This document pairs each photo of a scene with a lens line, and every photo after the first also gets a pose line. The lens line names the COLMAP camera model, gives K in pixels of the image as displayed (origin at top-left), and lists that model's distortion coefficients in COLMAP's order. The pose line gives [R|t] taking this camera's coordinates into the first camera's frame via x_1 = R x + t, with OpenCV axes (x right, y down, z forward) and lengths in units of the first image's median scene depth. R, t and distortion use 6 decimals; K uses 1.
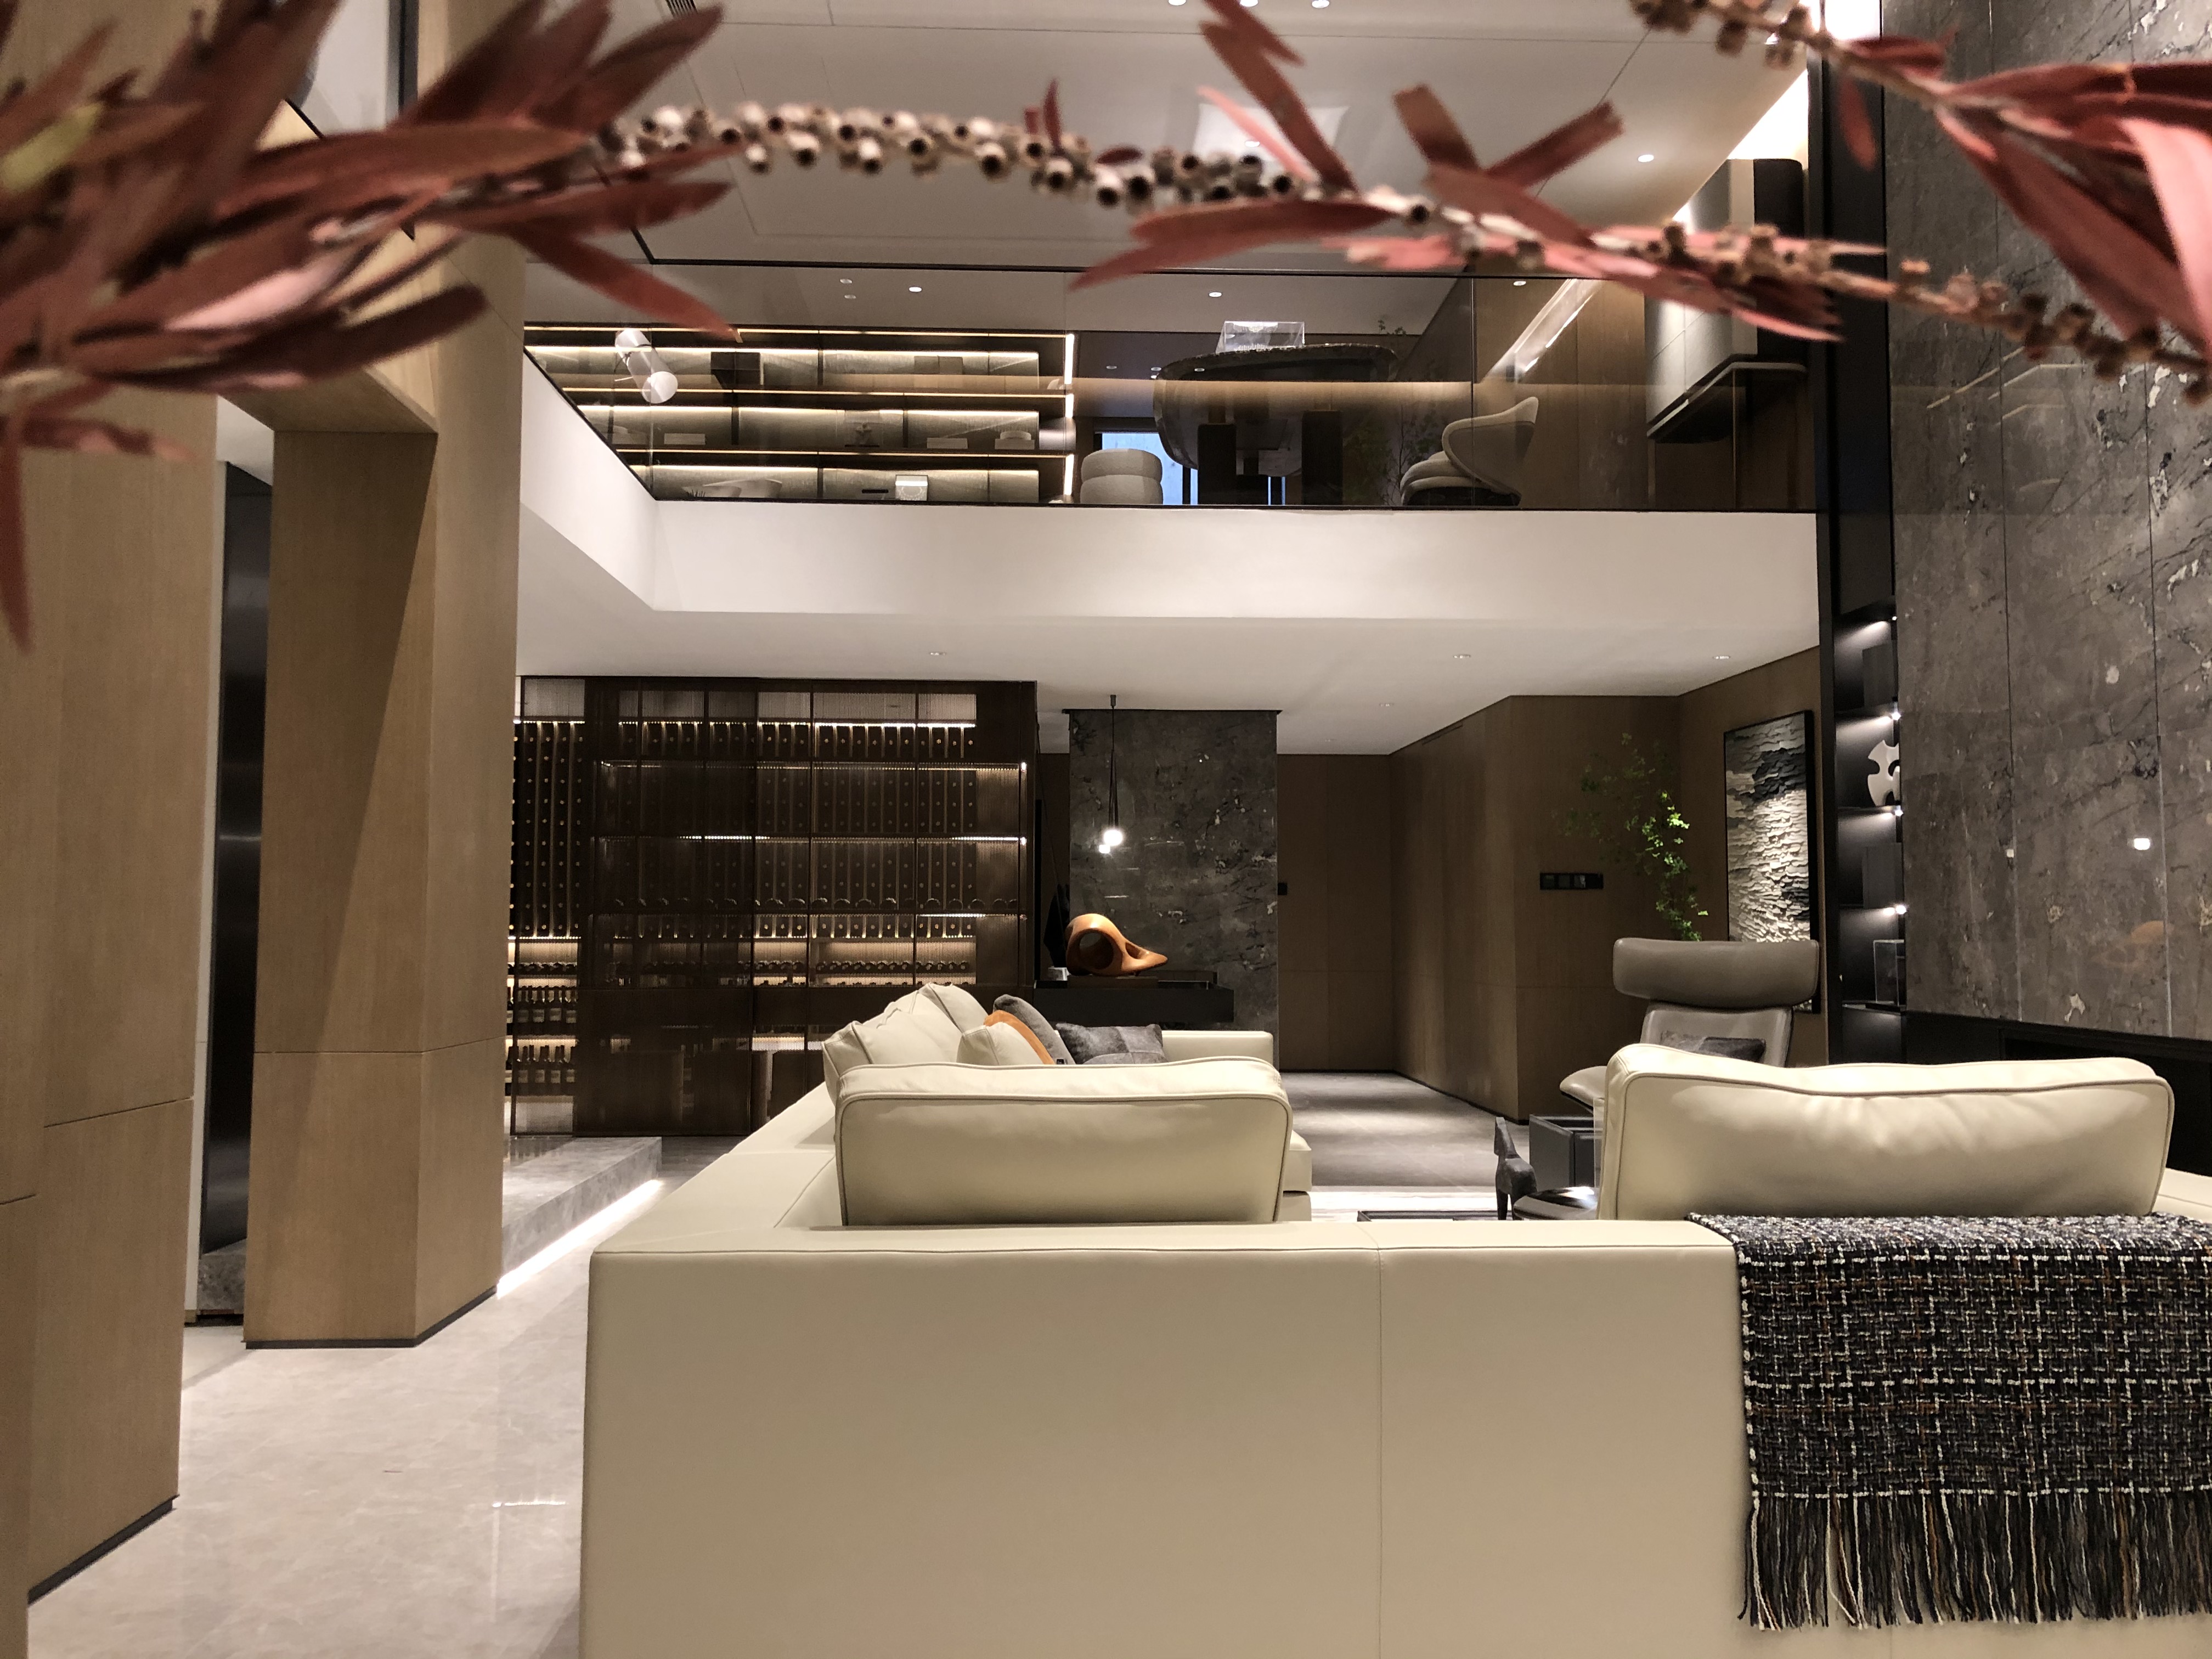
lens RADIAL K [[1818.3, 0, 1117.3], [0, 1818.3, 834.7], [0, 0, 1]] dist [0.053179, -0.065475]
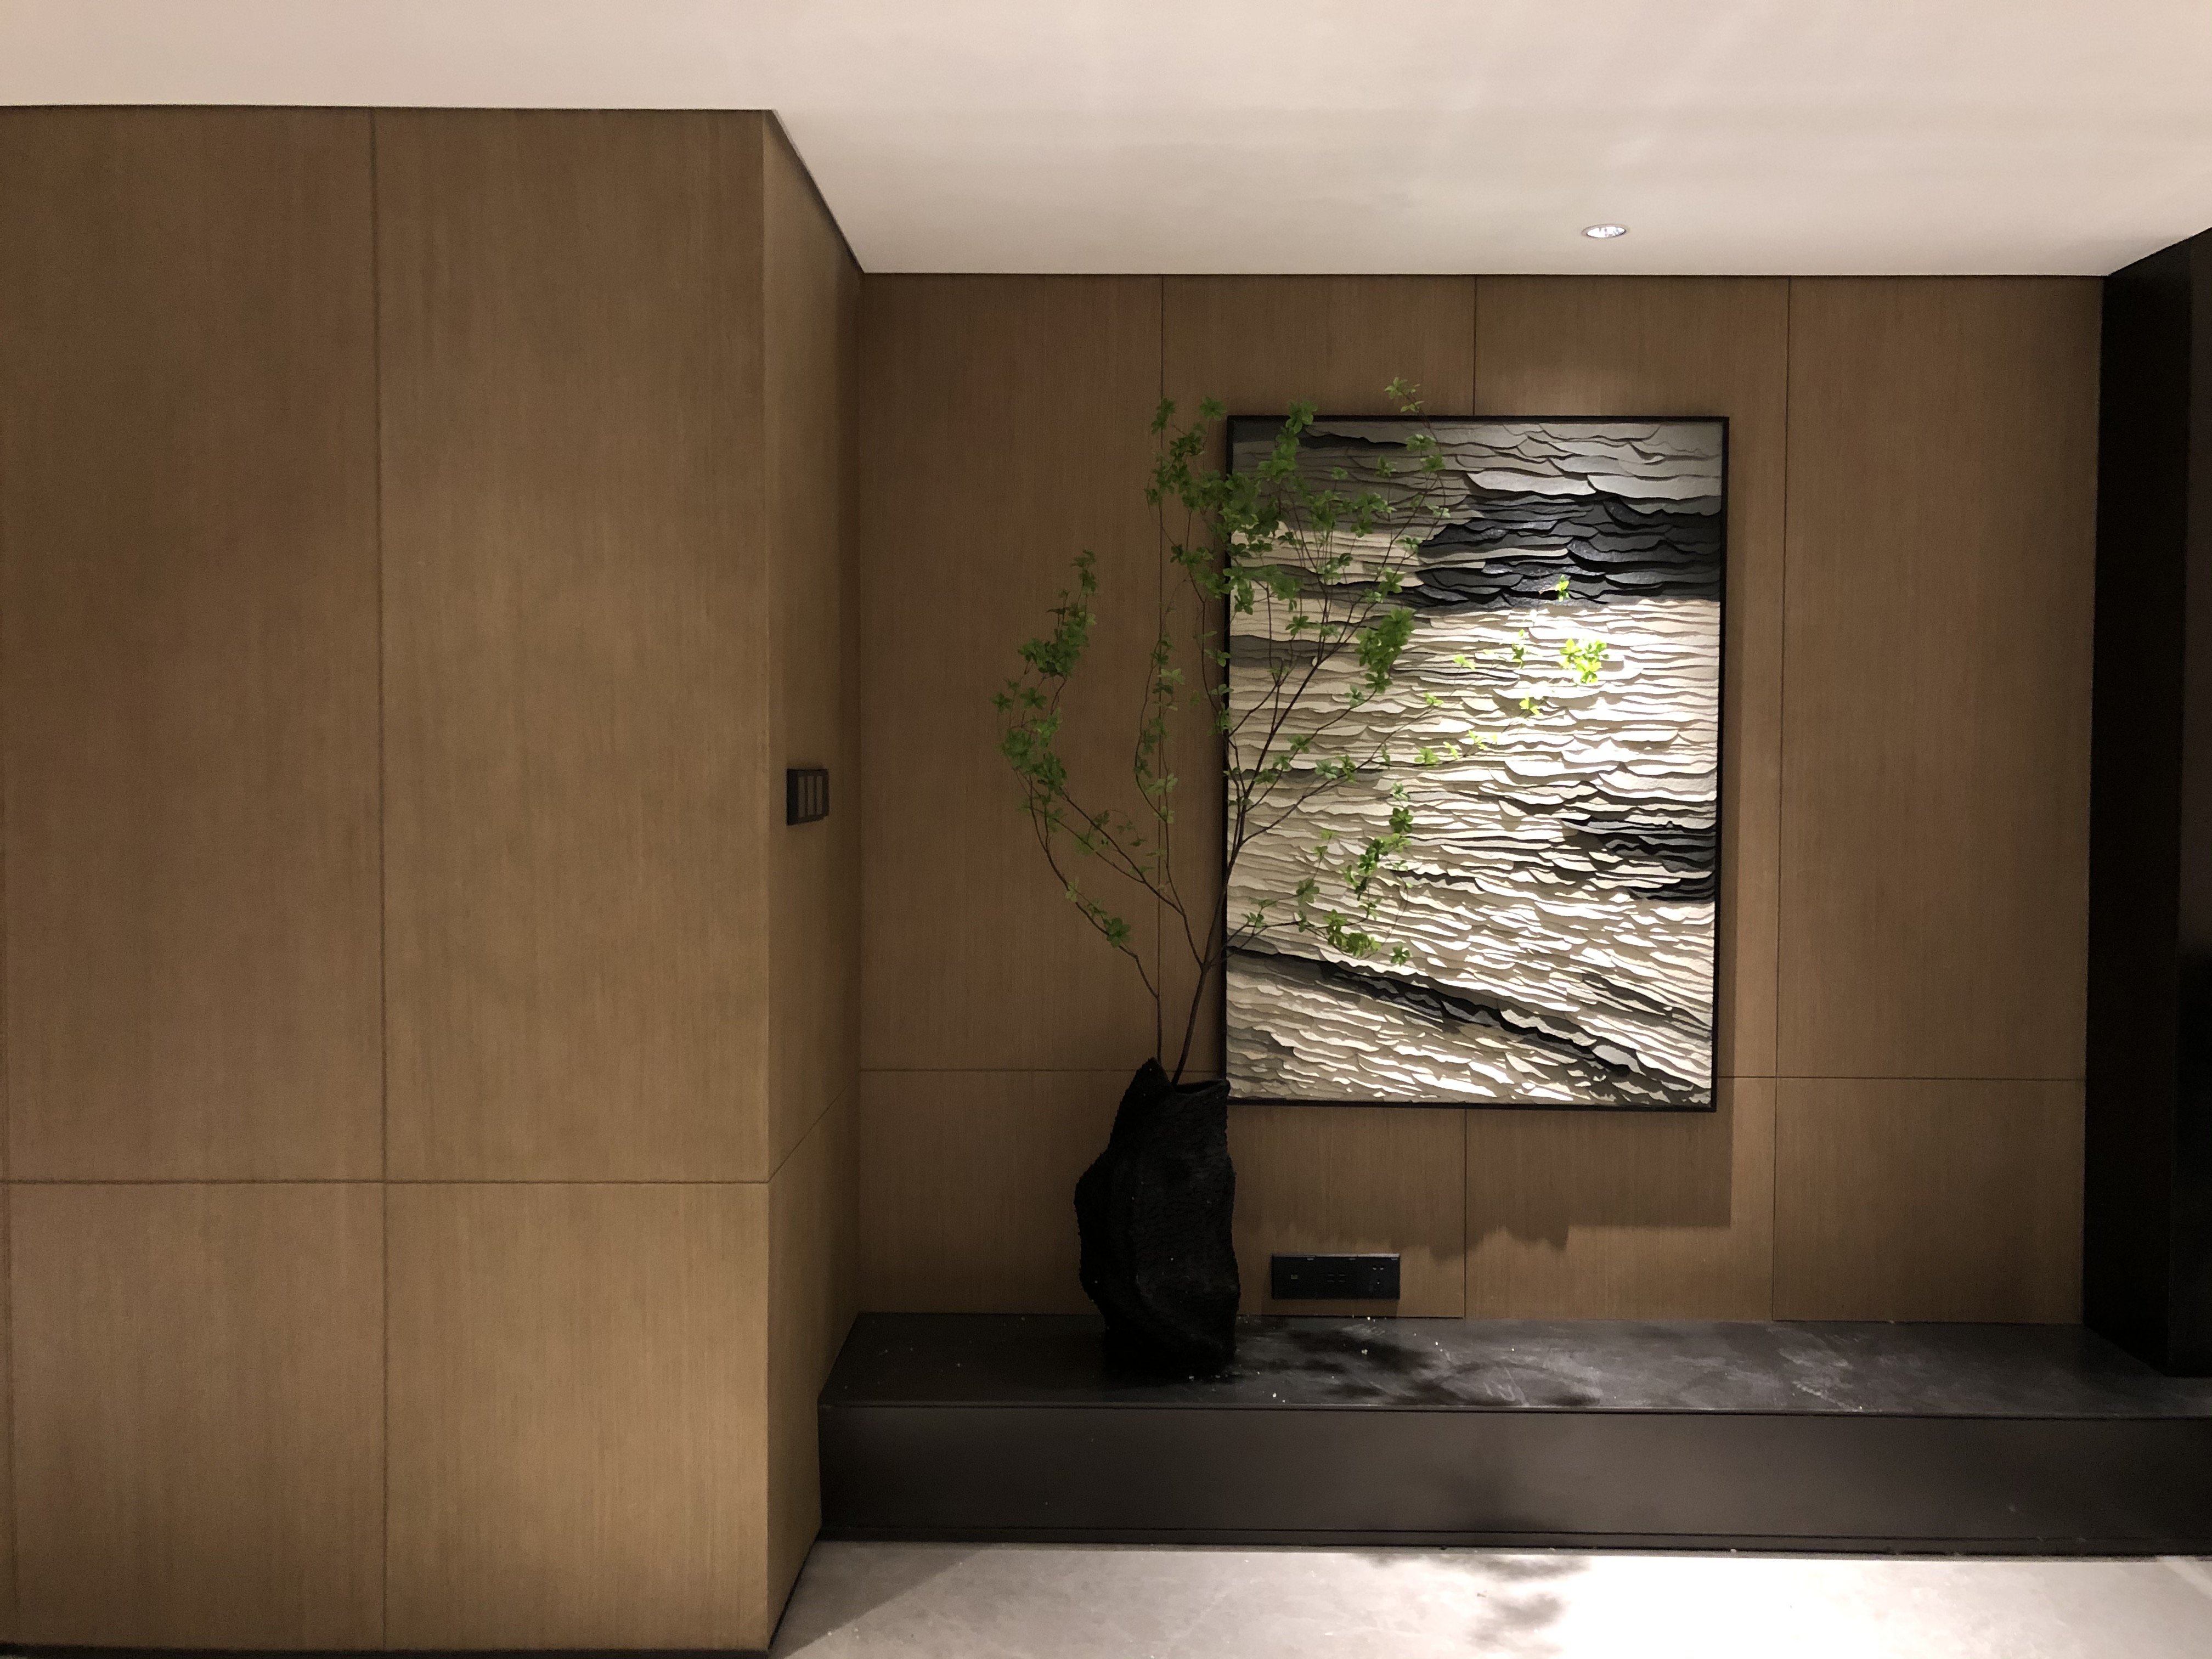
lens RADIAL K [[1818.3, 0, 1105.9], [0, 1818.3, 826.6], [0, 0, 1]] dist [0.053179, -0.065475]
pose [[0.058162, -0.040913, 0.997468, -0.077223], [-0.053864, 0.997576, 0.044059, 0.019853], [-0.996853, -0.056290, 0.055818, 1.269336]]
